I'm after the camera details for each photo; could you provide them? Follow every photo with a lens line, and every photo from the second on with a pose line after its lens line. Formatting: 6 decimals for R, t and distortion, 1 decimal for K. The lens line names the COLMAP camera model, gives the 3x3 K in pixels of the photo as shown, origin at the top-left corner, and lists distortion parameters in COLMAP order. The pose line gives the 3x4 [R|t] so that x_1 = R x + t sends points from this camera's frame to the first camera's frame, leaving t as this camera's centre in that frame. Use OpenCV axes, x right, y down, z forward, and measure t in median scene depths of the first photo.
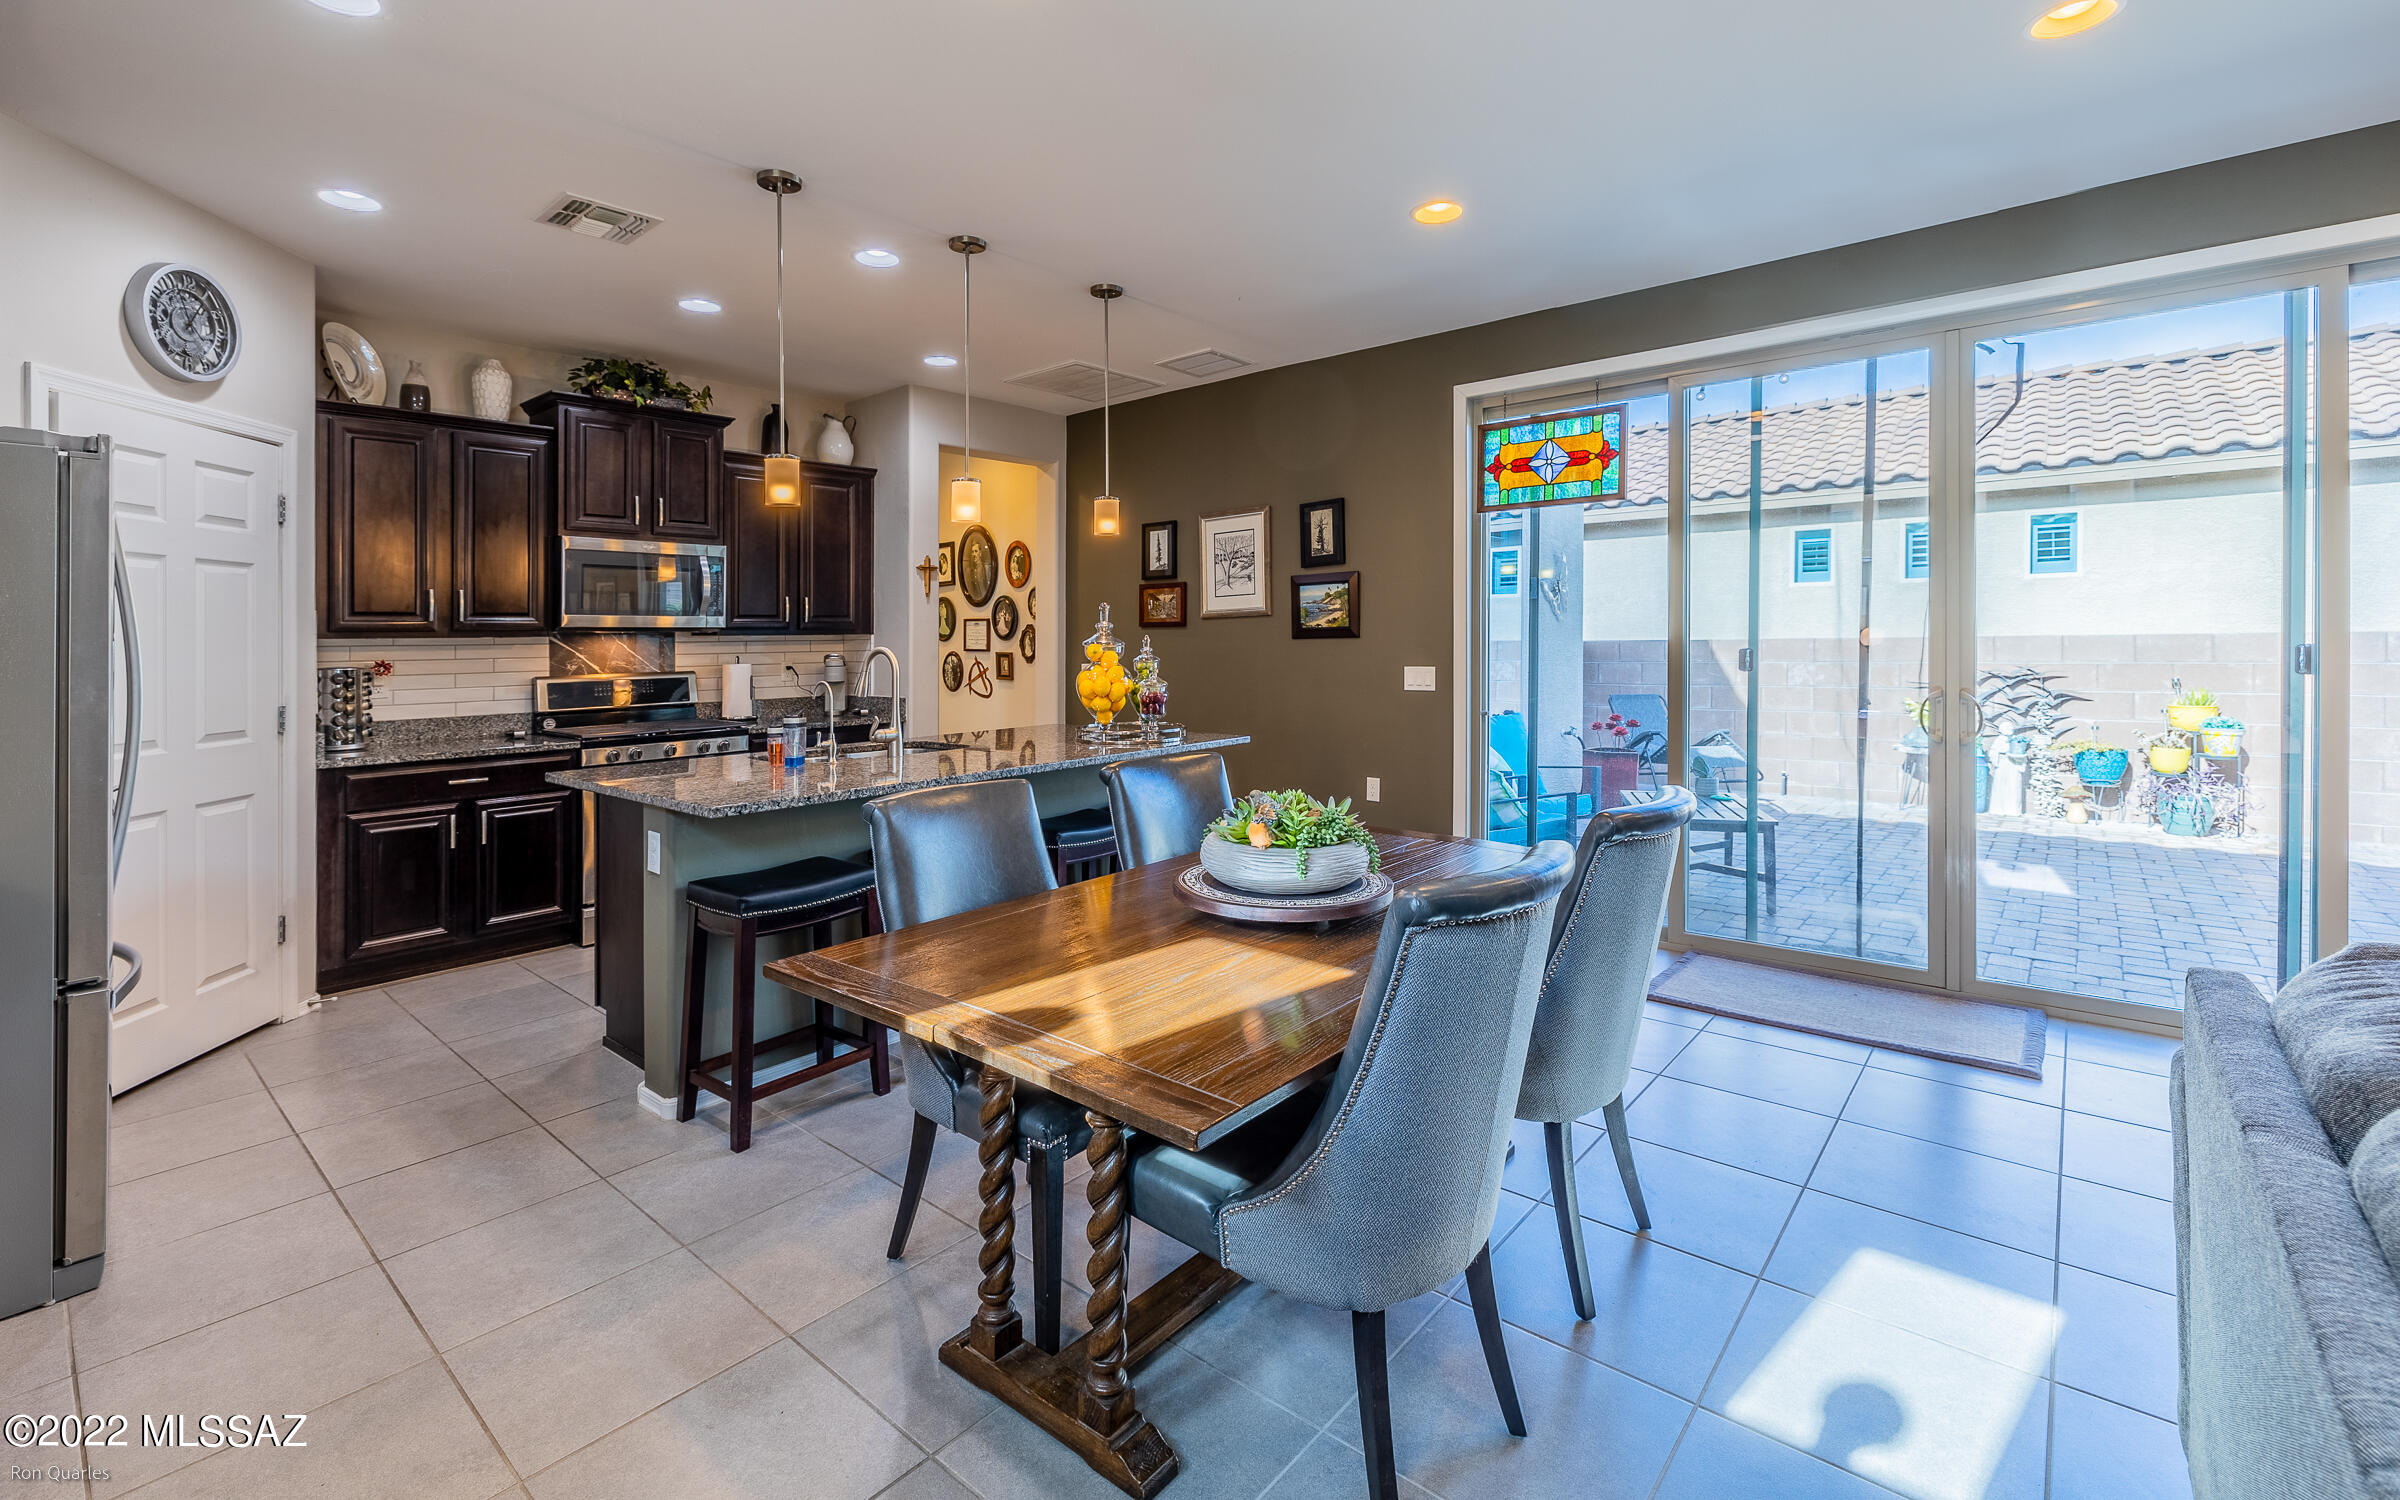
lens RADIAL K [[1015.3, 0, 1202.3], [0, 1015.3, 681.4], [0, 0, 1]] dist [0.001649, -0.000076]
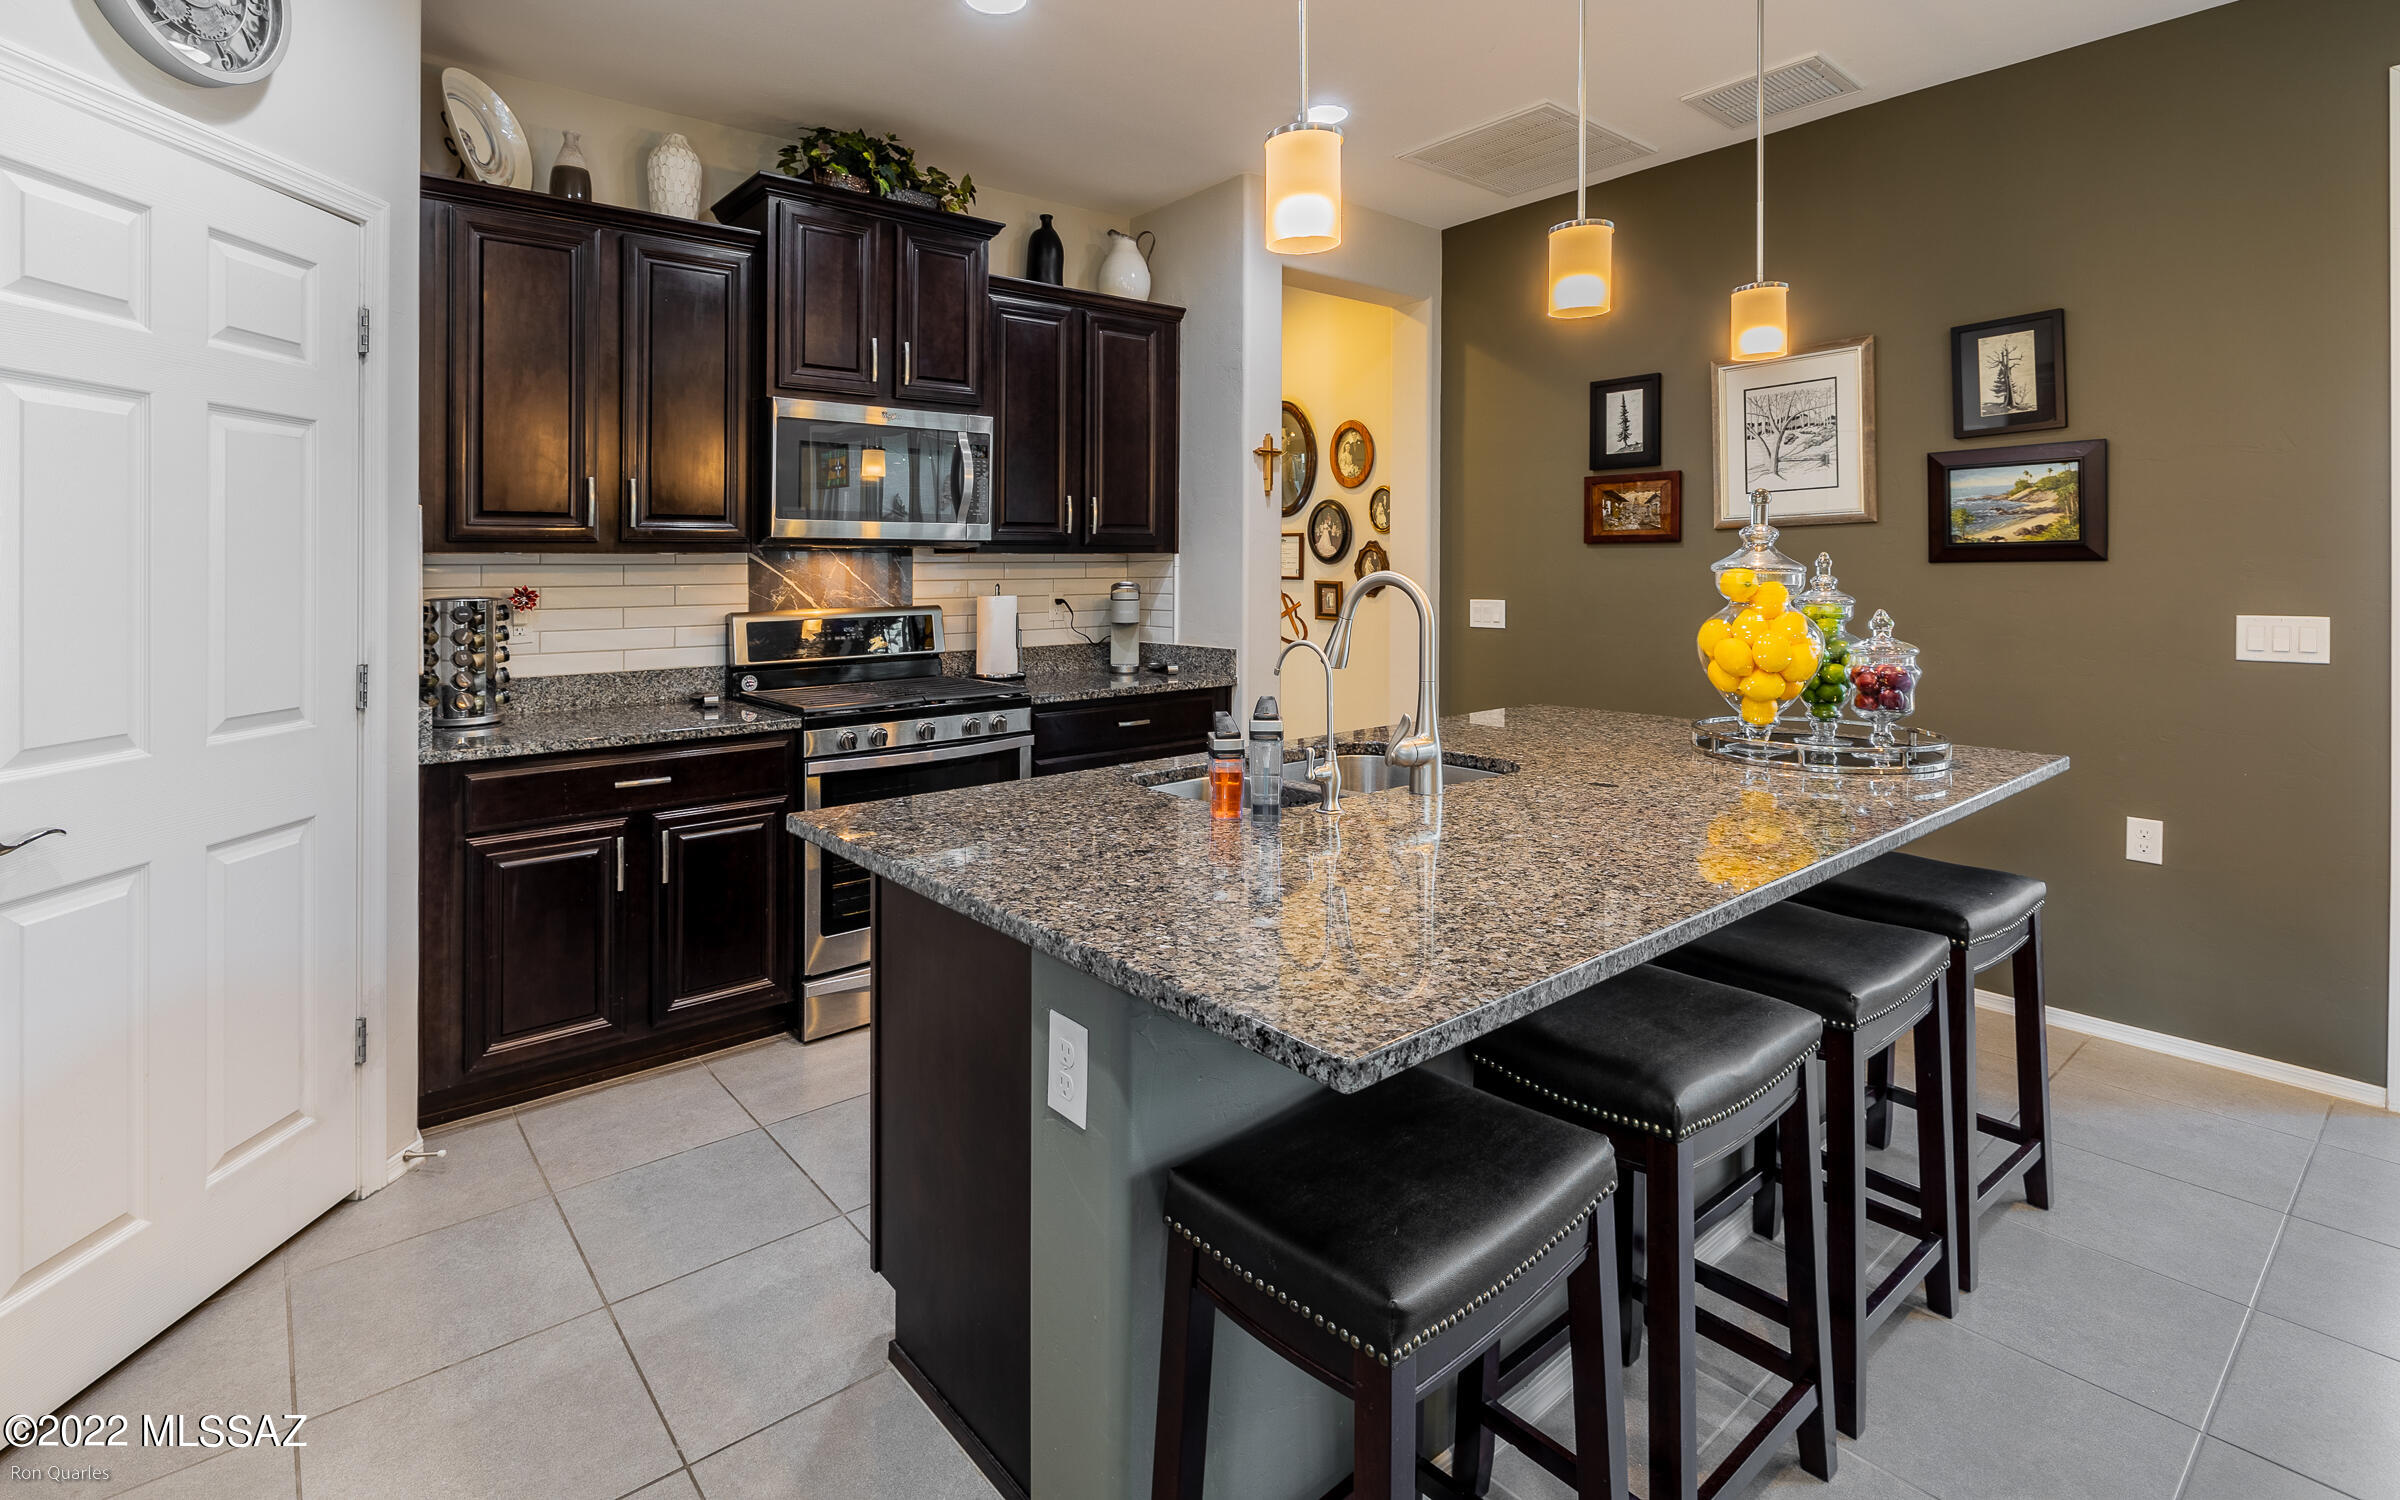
lens RADIAL K [[1140.1, 0, 1186.5], [0, 1140.1, 633.4], [0, 0, 1]] dist [0.000609, 0.000416]
pose [[0.985197, 0.016221, -0.170655, -0.234606], [-0.013197, 0.999735, 0.018838, -0.009164], [0.170915, -0.016307, 0.985151, 0.314333]]
